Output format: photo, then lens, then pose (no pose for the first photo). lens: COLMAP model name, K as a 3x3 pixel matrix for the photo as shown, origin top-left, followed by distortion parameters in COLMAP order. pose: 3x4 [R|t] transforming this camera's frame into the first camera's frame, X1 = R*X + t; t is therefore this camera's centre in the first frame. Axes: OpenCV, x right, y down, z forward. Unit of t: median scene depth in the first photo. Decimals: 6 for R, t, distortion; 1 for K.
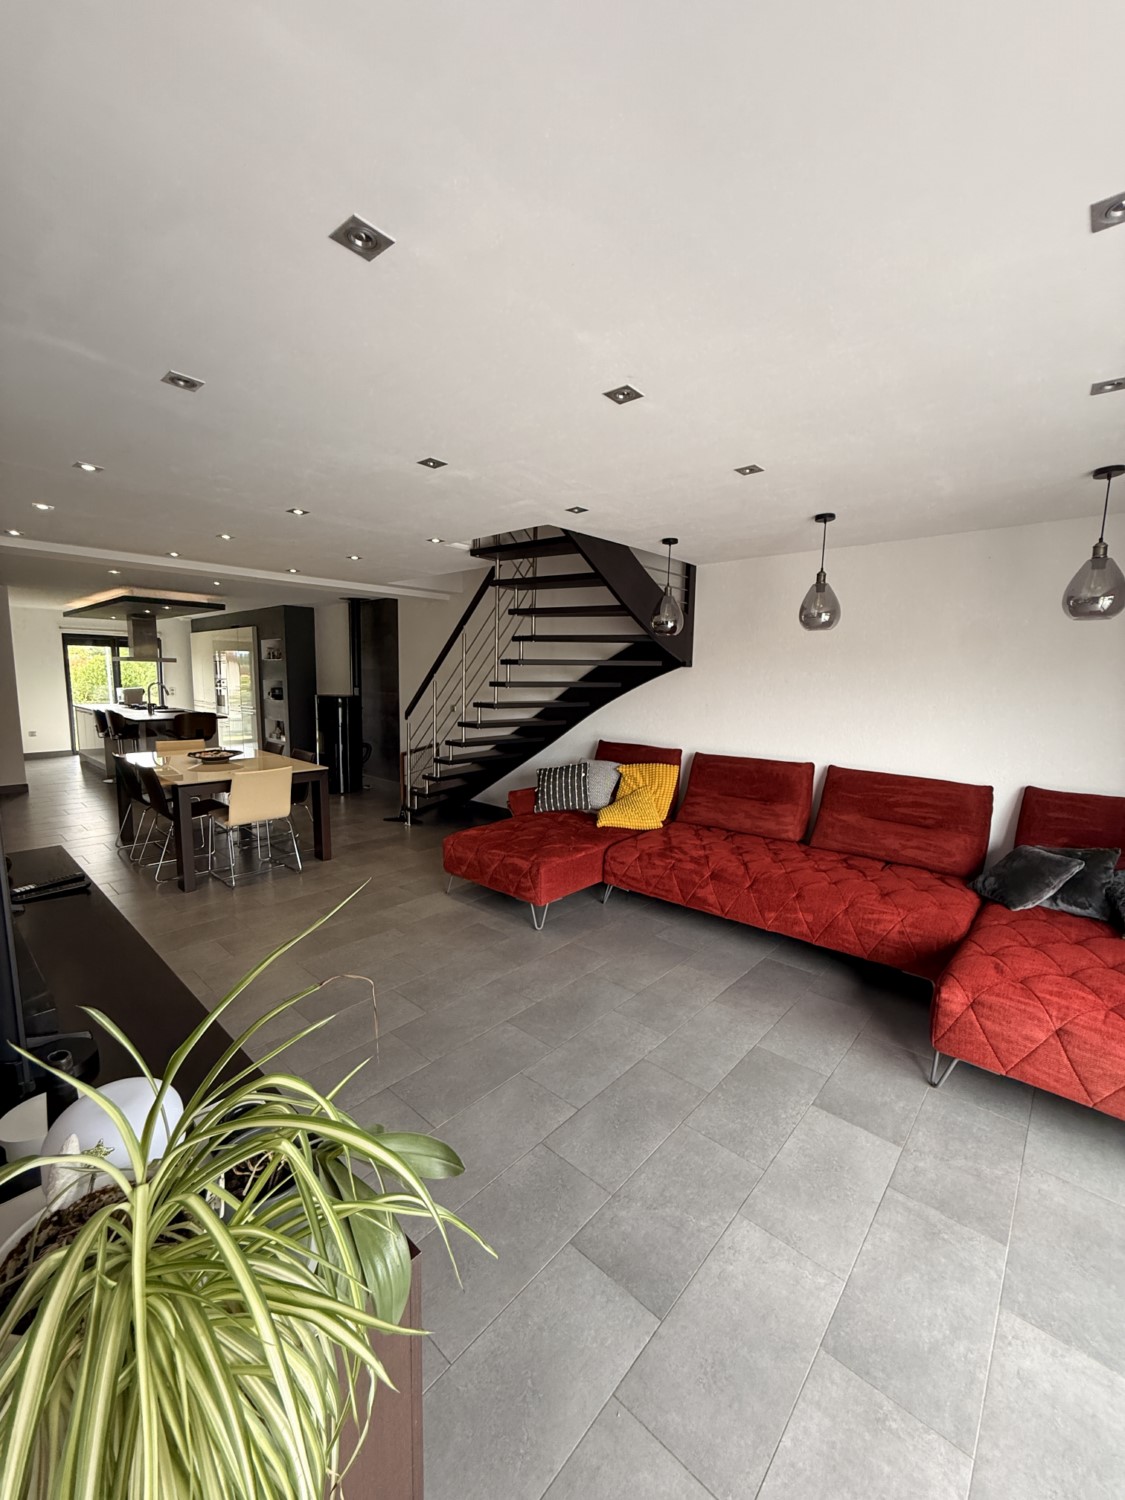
lens RADIAL K [[597.1, 0, 561.9], [0, 597.1, 748.1], [0, 0, 1]] dist [0.000181, 0.000039]
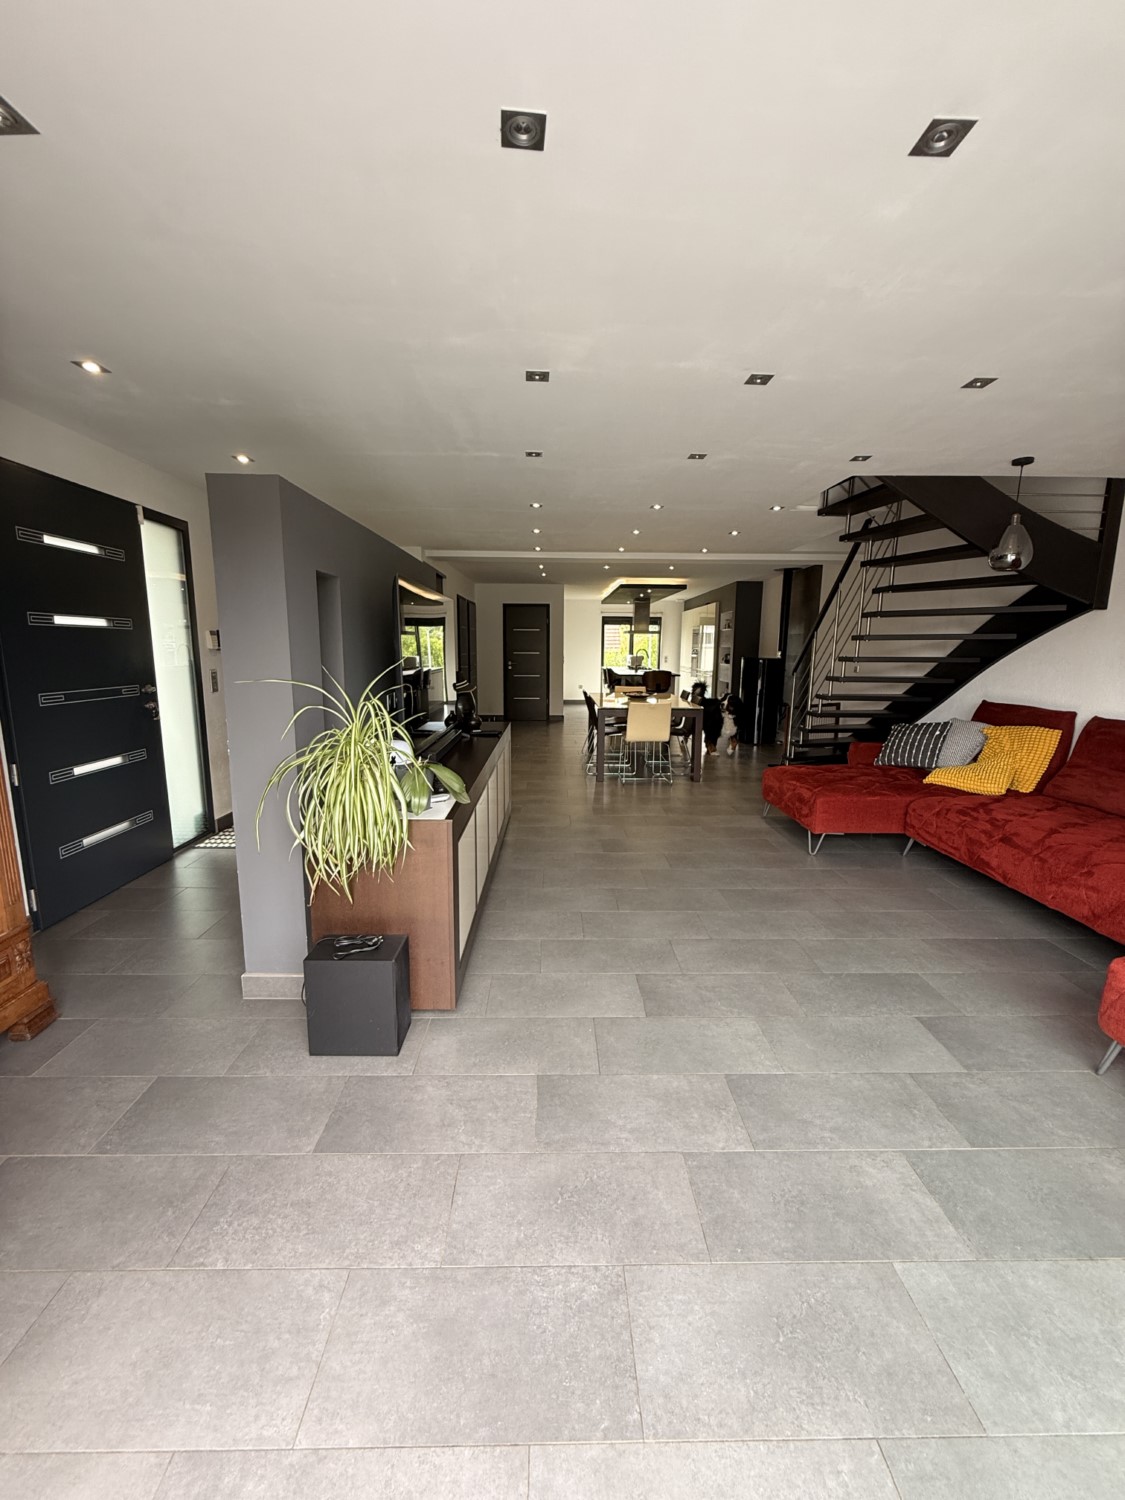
lens RADIAL K [[596.7, 0, 559.8], [0, 596.7, 747.0], [0, 0, 1]] dist [0.000356, -0.000181]
pose [[0.679295, 0.110733, -0.725463, 0.310920], [-0.088476, 0.993697, 0.068830, 0.054056], [0.728513, 0.017430, 0.684810, -0.066890]]
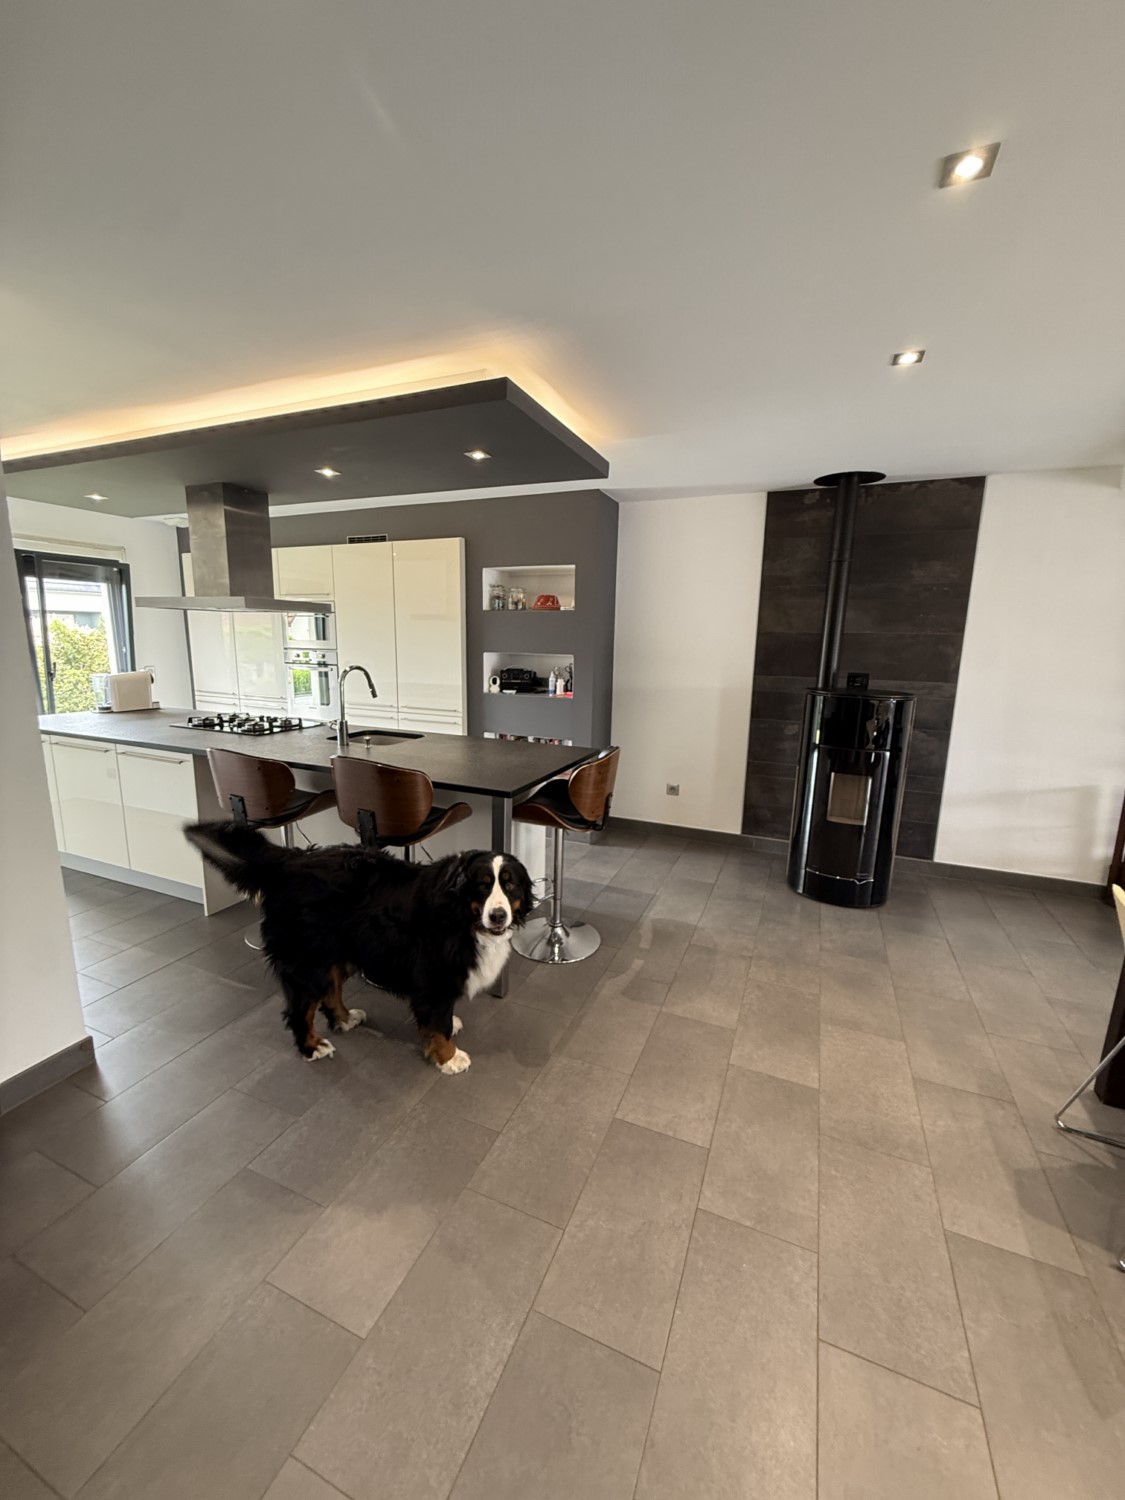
lens RADIAL K [[597.1, 0, 561.9], [0, 597.1, 748.1], [0, 0, 1]] dist [0.000181, 0.000039]
pose [[0.947624, -0.060232, 0.313656, -1.137902], [0.038397, 0.996418, 0.075339, -0.134919], [-0.317071, -0.059350, 0.946543, 0.994130]]
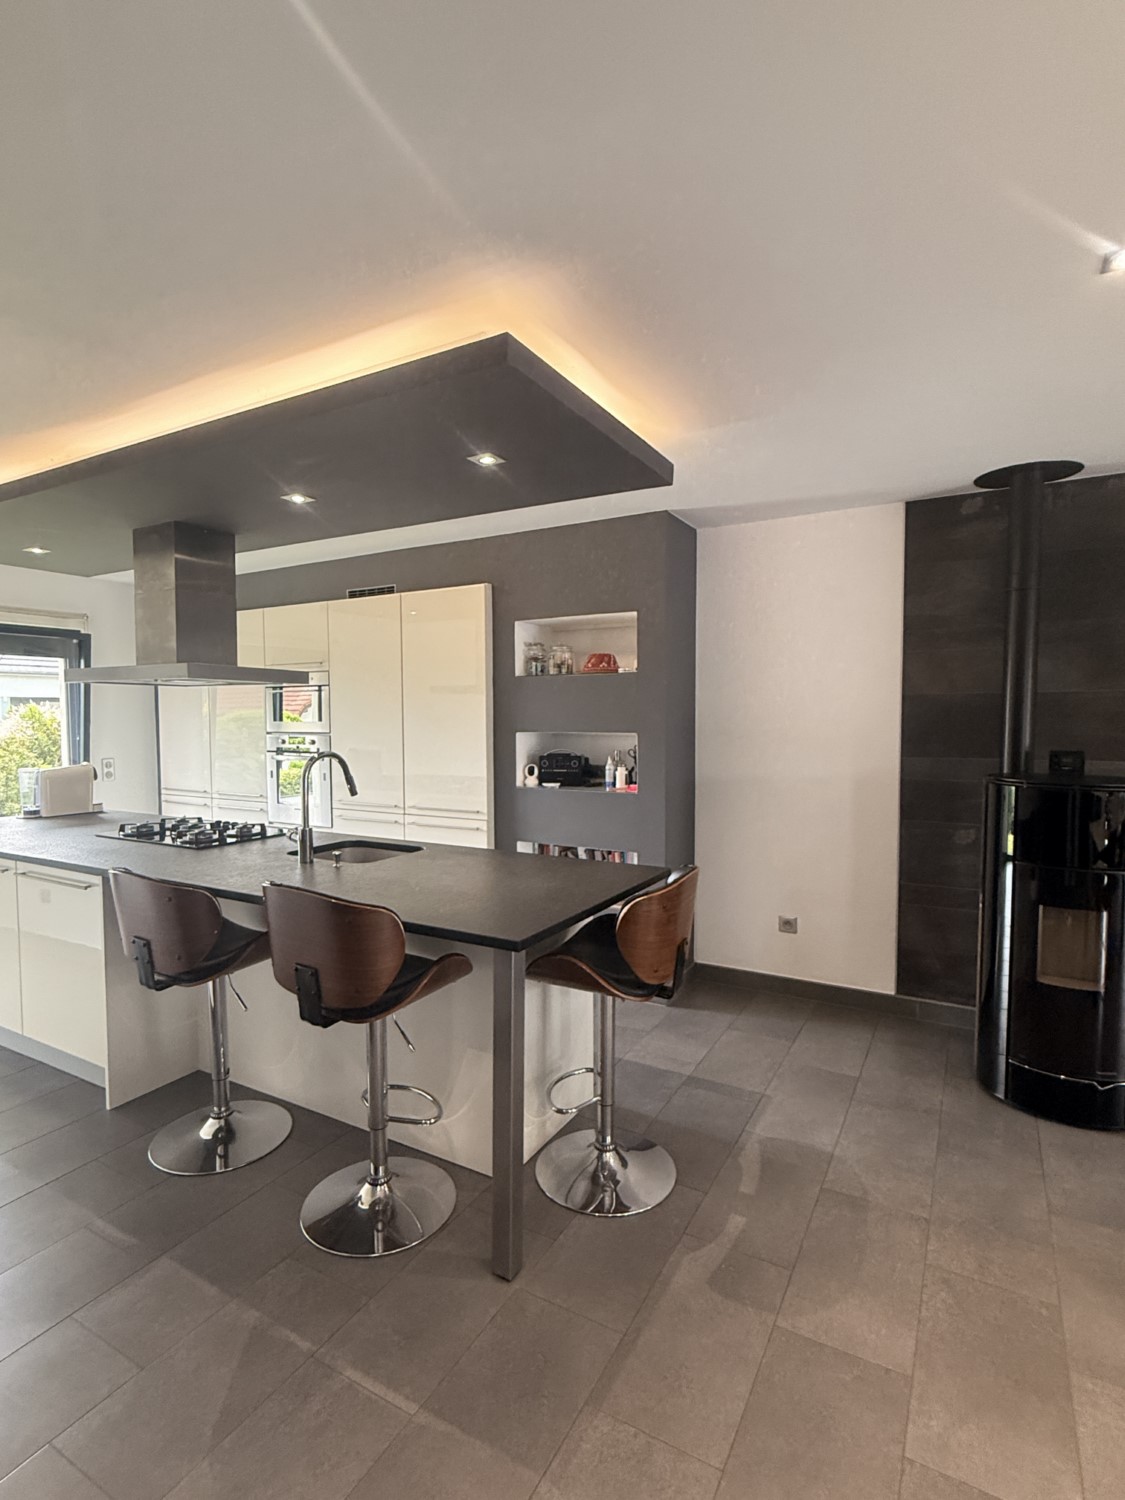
lens RADIAL K [[752.8, 0, 561.4], [0, 752.8, 753.8], [0, 0, 1]] dist [0.001292, -0.000167]
pose [[0.976472, -0.033087, 0.213090, -1.087632], [0.047832, 0.996776, -0.064414, -0.135349], [-0.210272, 0.073091, 0.974907, 1.069522]]
